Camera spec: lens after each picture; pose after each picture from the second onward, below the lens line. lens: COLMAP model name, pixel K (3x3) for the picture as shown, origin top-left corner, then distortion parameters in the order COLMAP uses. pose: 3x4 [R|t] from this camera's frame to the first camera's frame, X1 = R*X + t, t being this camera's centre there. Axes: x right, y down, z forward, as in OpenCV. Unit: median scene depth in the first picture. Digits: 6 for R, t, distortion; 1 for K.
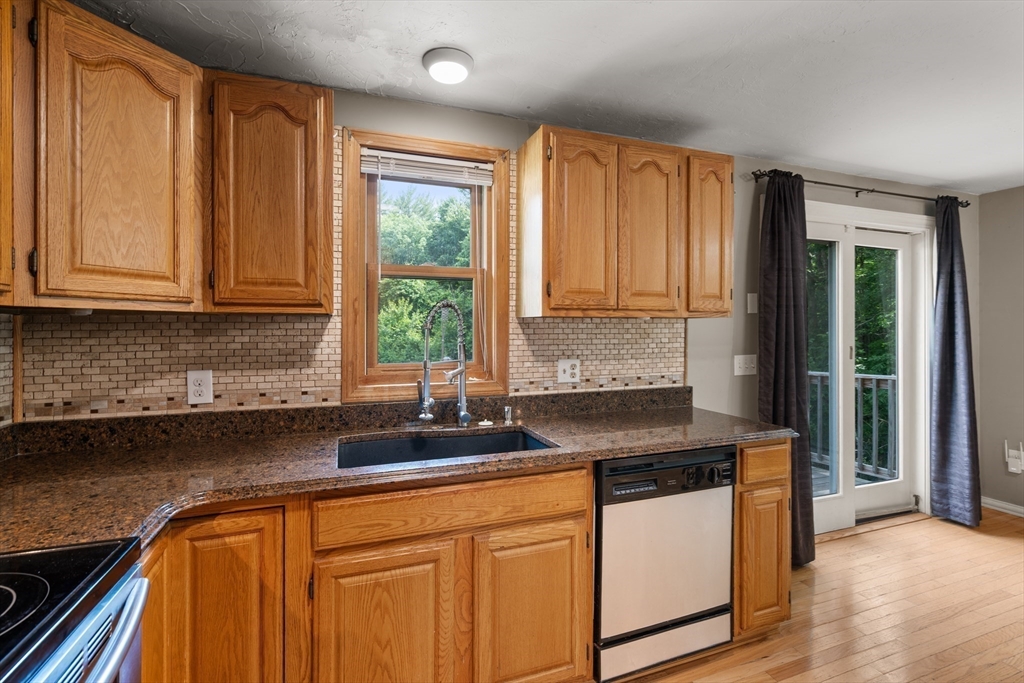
lens RADIAL K [[464.0, 0, 512.1], [0, 464.0, 331.2], [0, 0, 1]] dist [-0.001614, 0.000263]
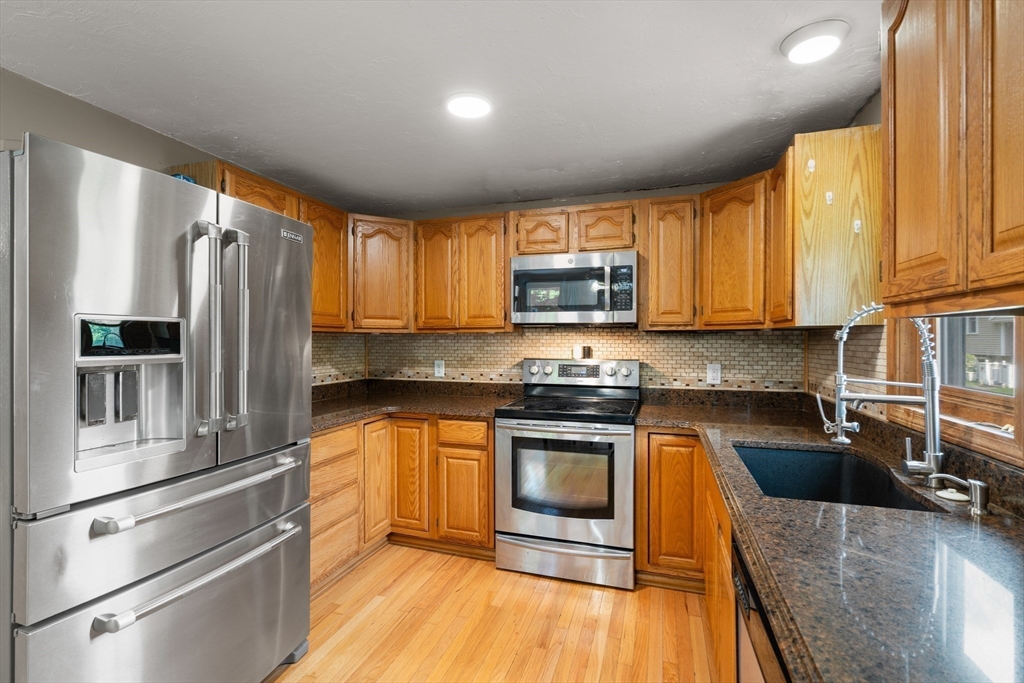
lens RADIAL K [[460.0, 0, 511.2], [0, 460.0, 343.4], [0, 0, 1]] dist [-0.000520, 0.000263]
pose [[-0.613765, 0.008219, -0.789446, 0.676002], [-0.002935, 0.999915, 0.012692, -0.005417], [0.789484, 0.010107, -0.613688, 0.799881]]
